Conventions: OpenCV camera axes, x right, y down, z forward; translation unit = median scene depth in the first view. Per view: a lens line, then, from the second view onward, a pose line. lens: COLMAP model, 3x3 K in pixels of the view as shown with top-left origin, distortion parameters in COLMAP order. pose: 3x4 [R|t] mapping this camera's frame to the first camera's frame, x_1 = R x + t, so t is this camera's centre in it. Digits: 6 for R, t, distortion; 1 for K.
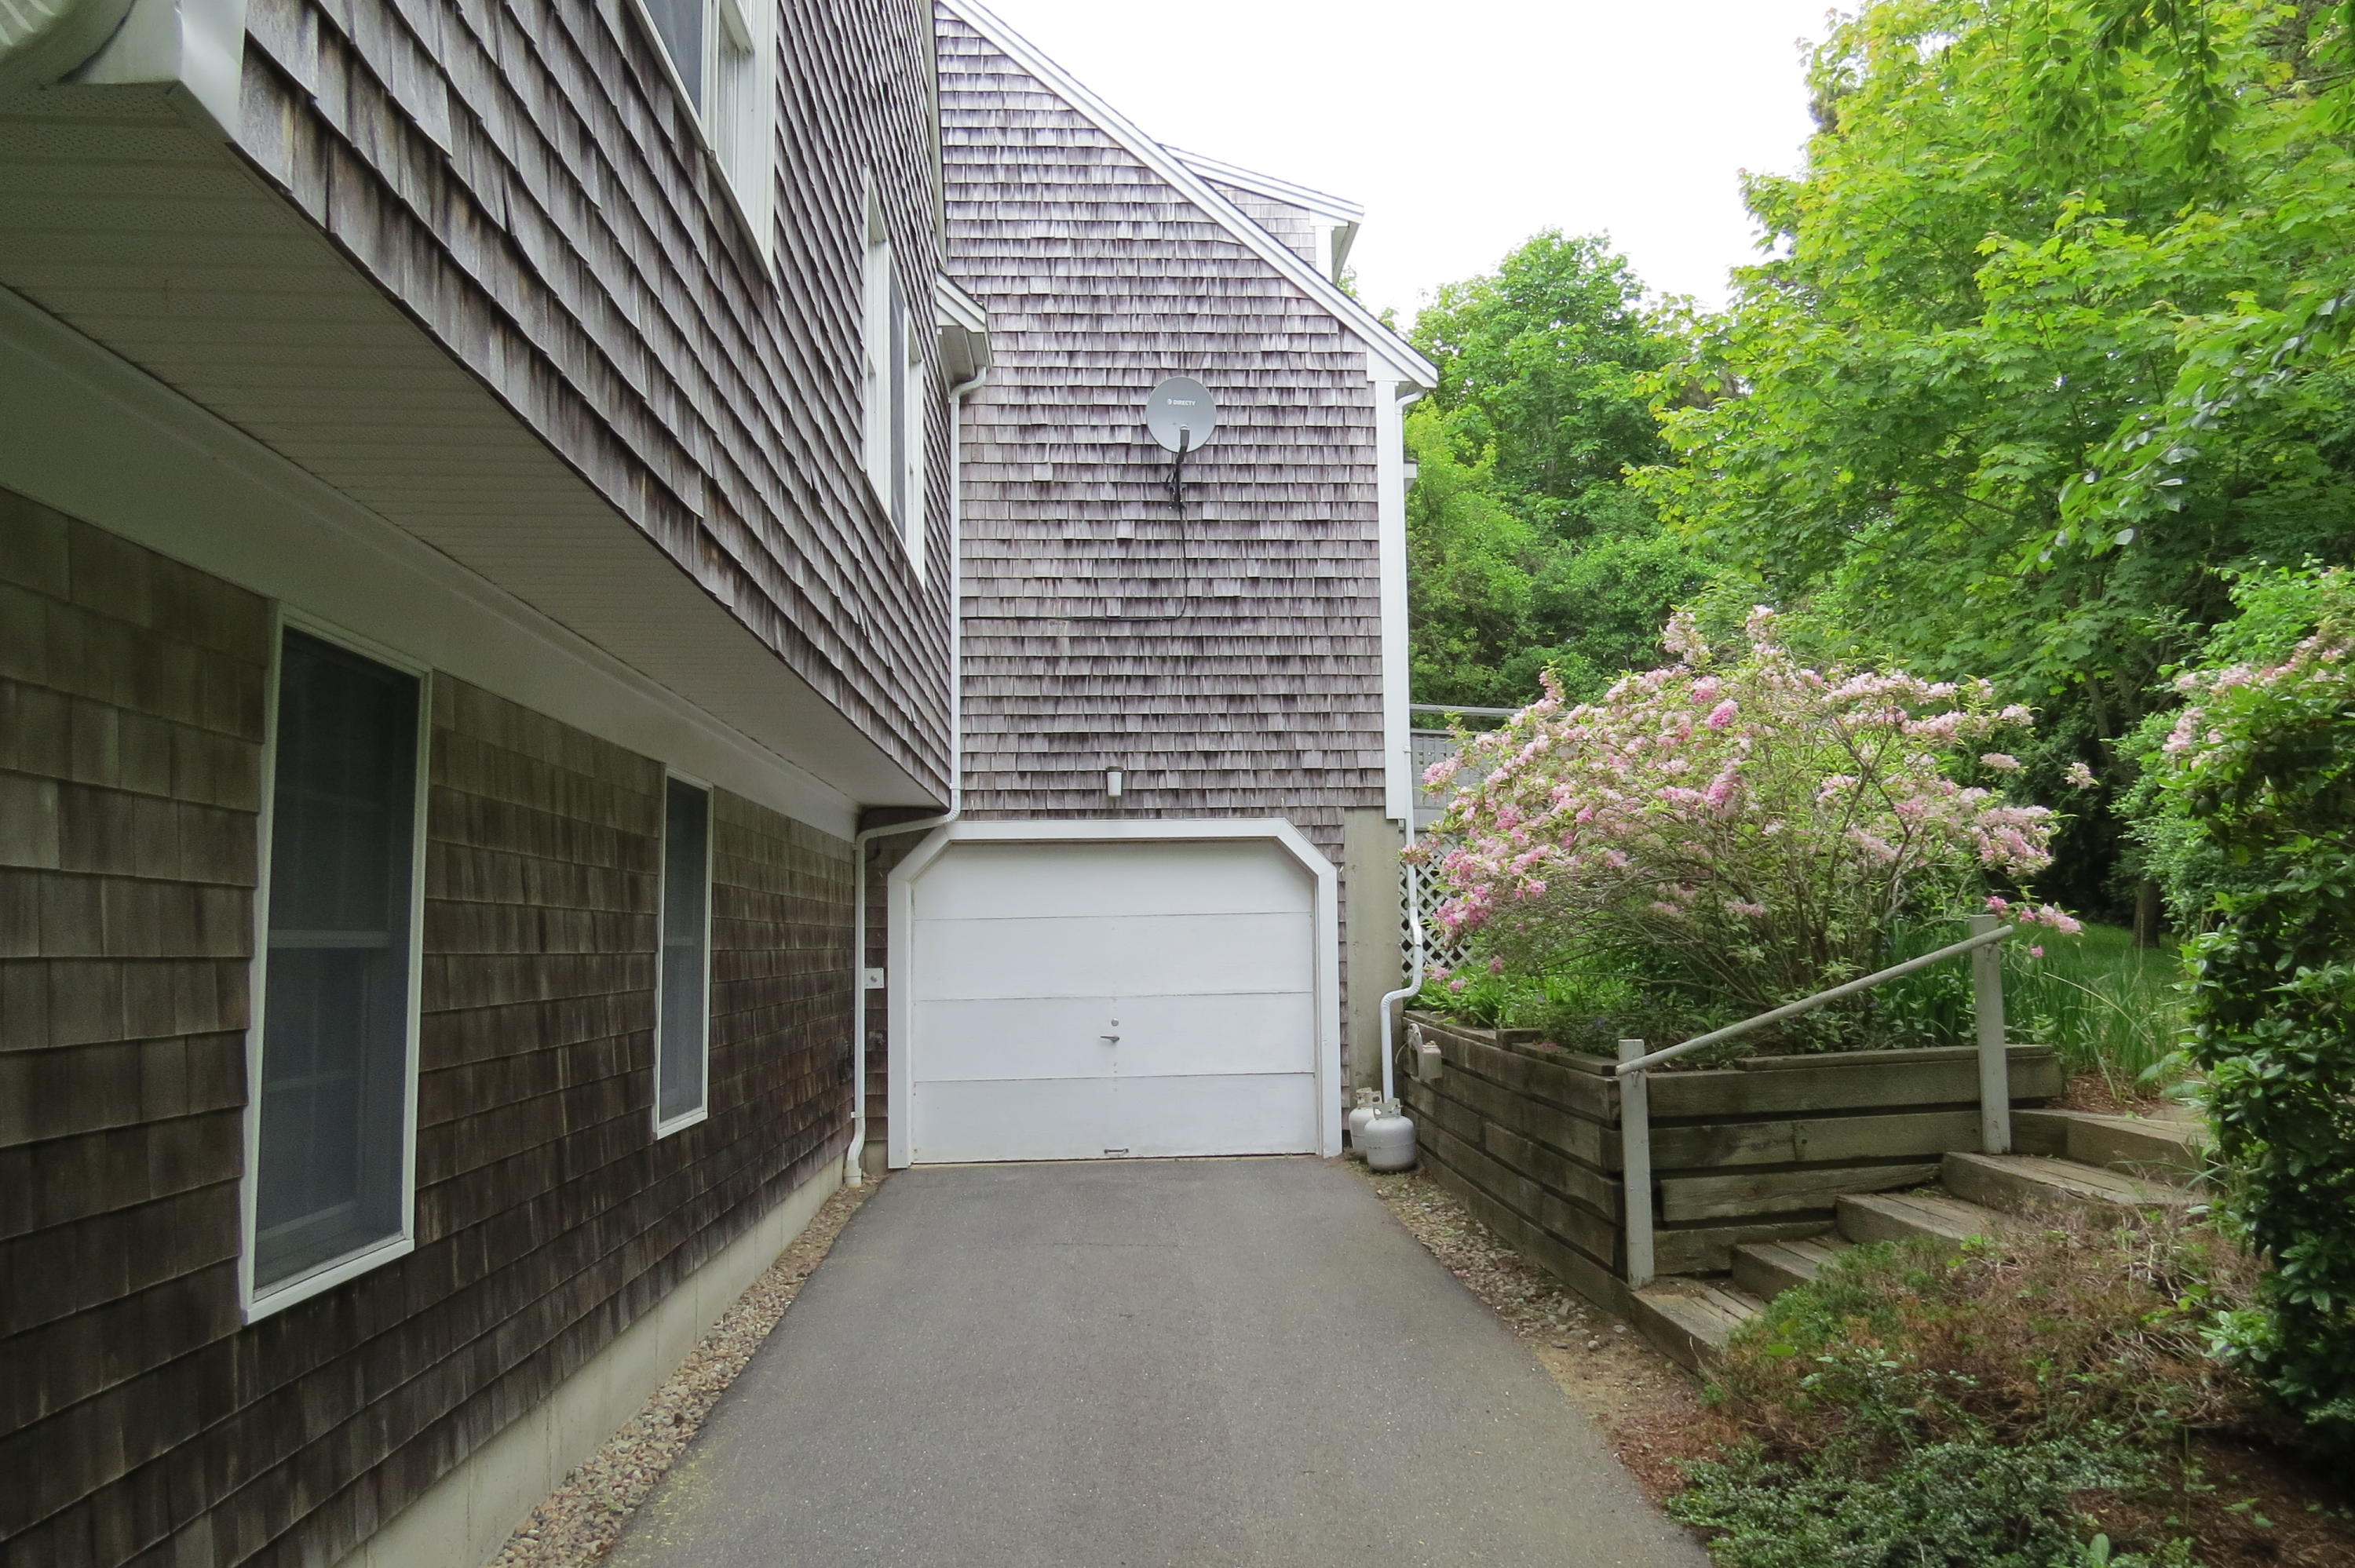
lens RADIAL K [[1659.6, 0, 1177.5], [0, 1659.6, 784.0], [0, 0, 1]] dist [-0.055770, 0.000341]
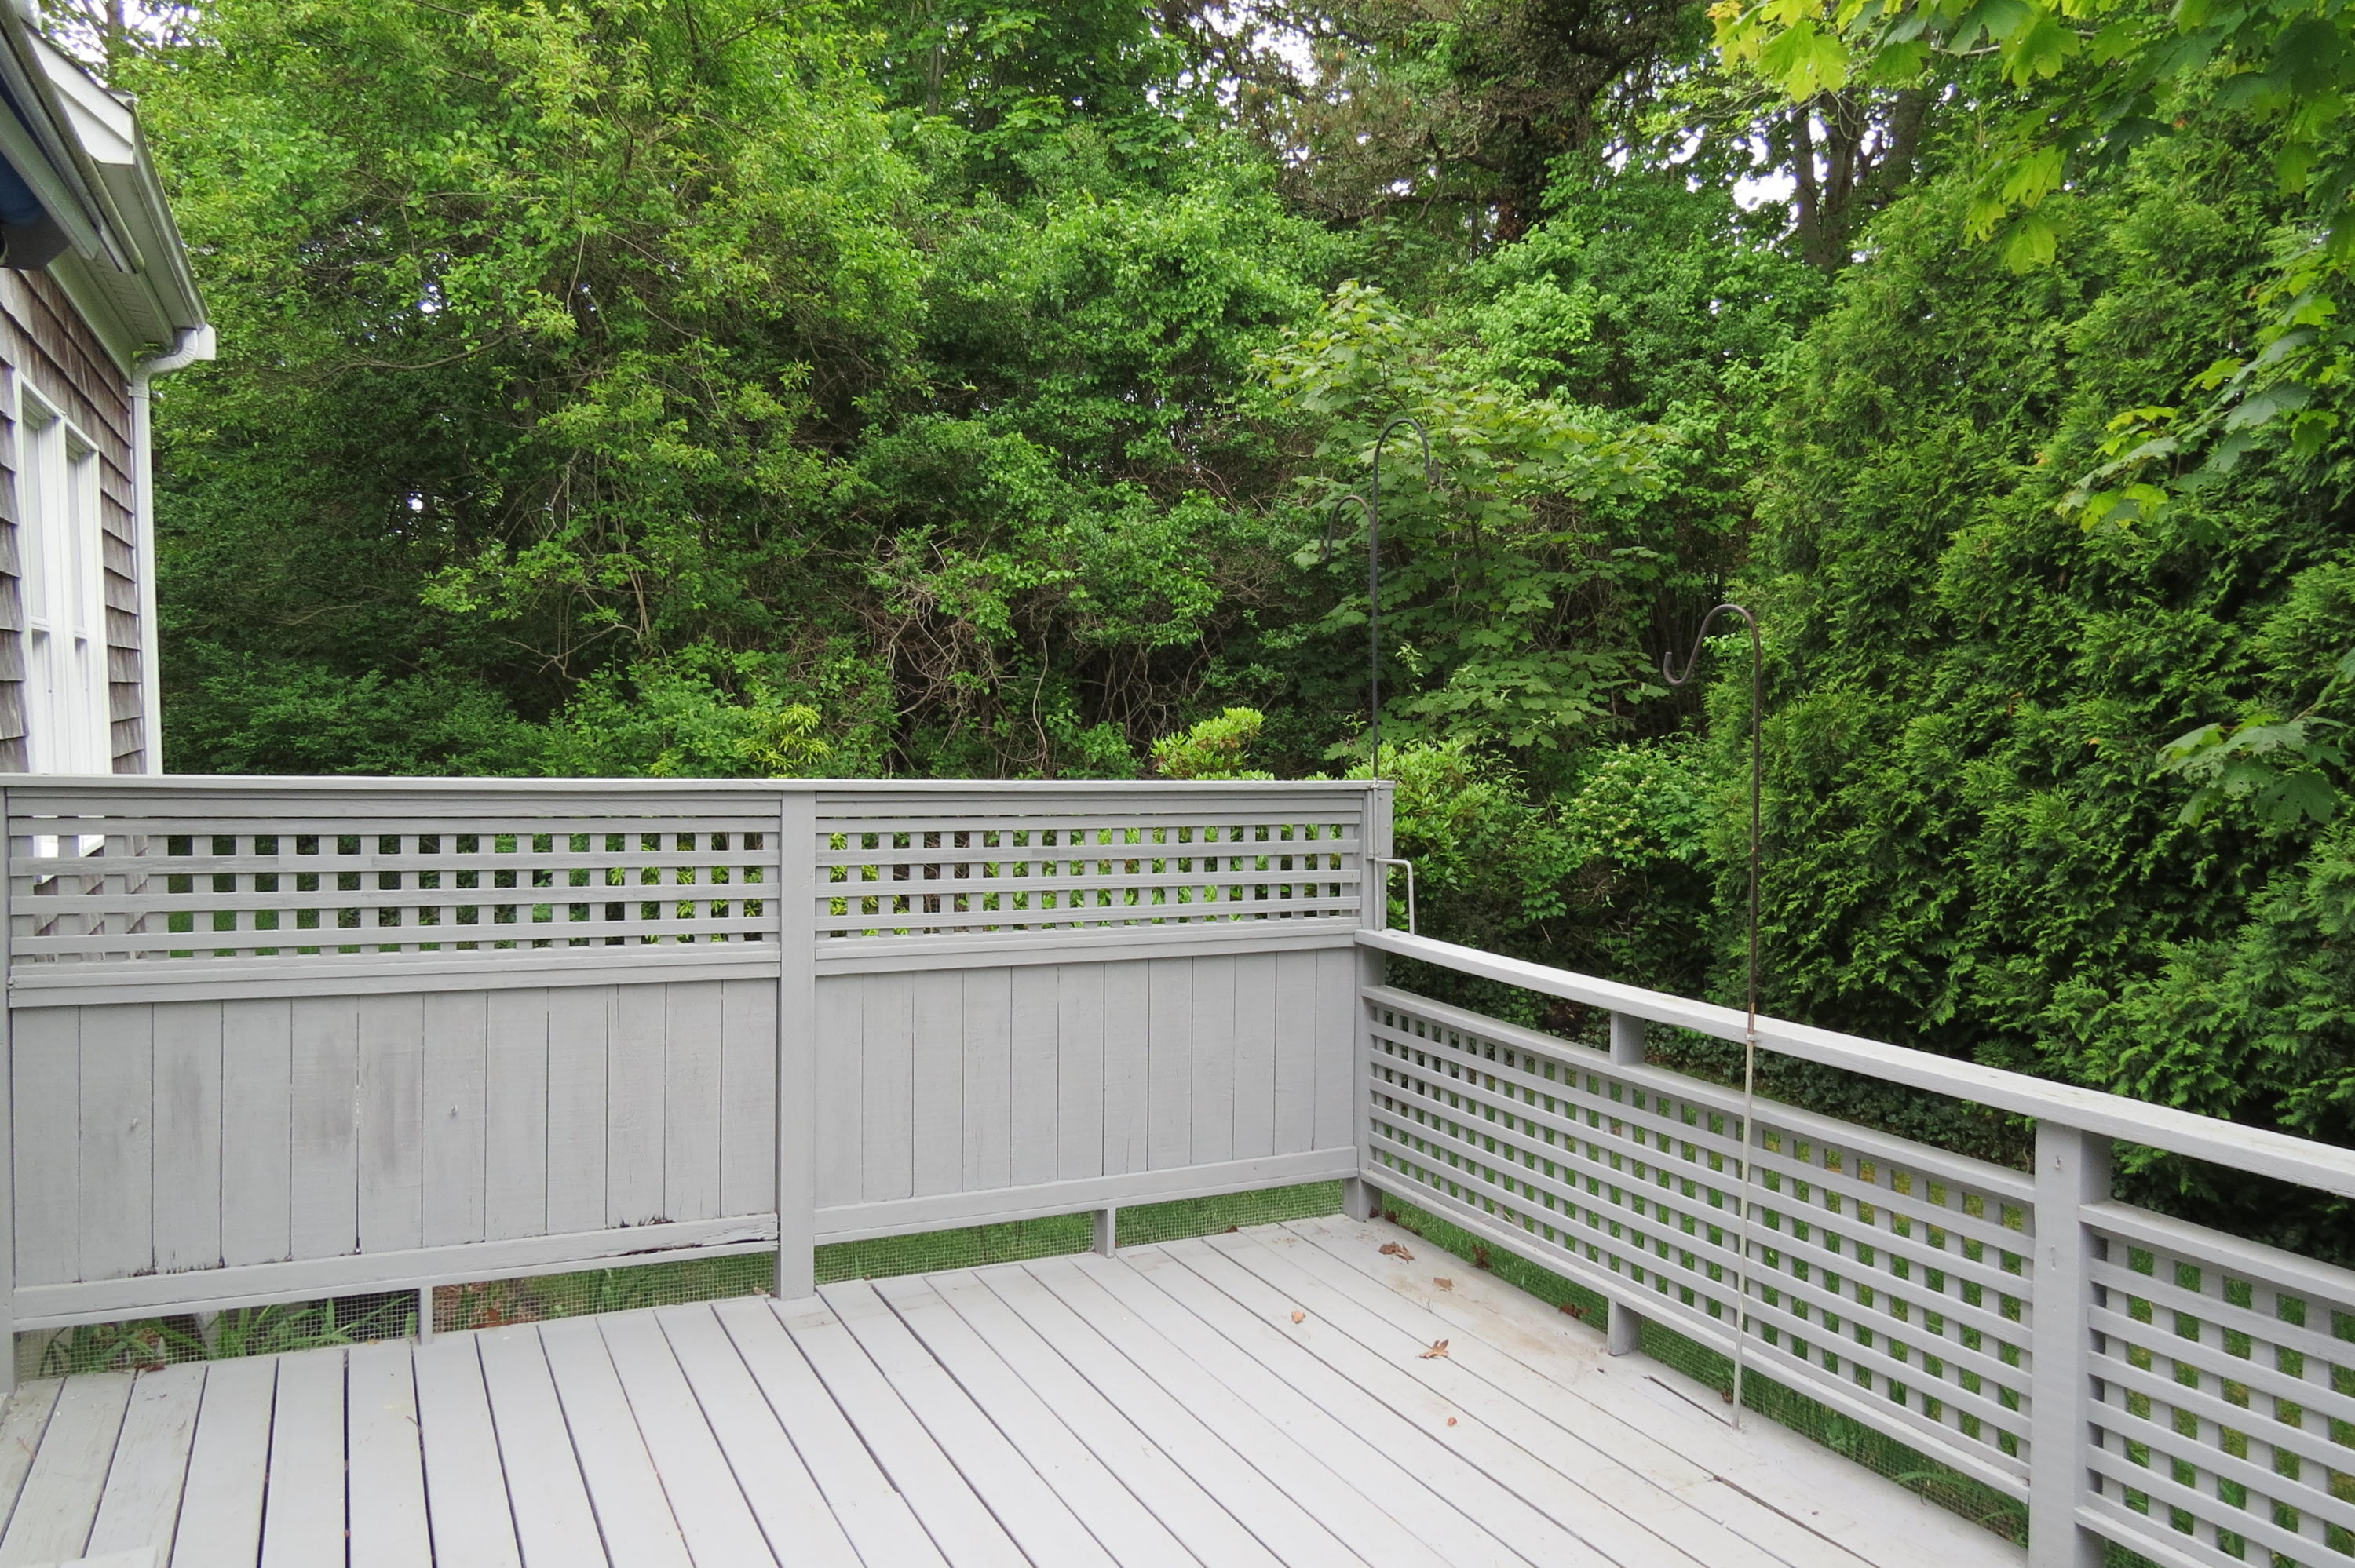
lens RADIAL K [[1659.6, 0, 1177.5], [0, 1659.6, 784.0], [0, 0, 1]] dist [-0.055770, 0.000341]
pose [[0.914087, -0.019430, 0.405053, 0.089941], [-0.041592, 0.989092, 0.141306, -0.048989], [-0.403380, -0.146013, 0.903308, 0.540623]]
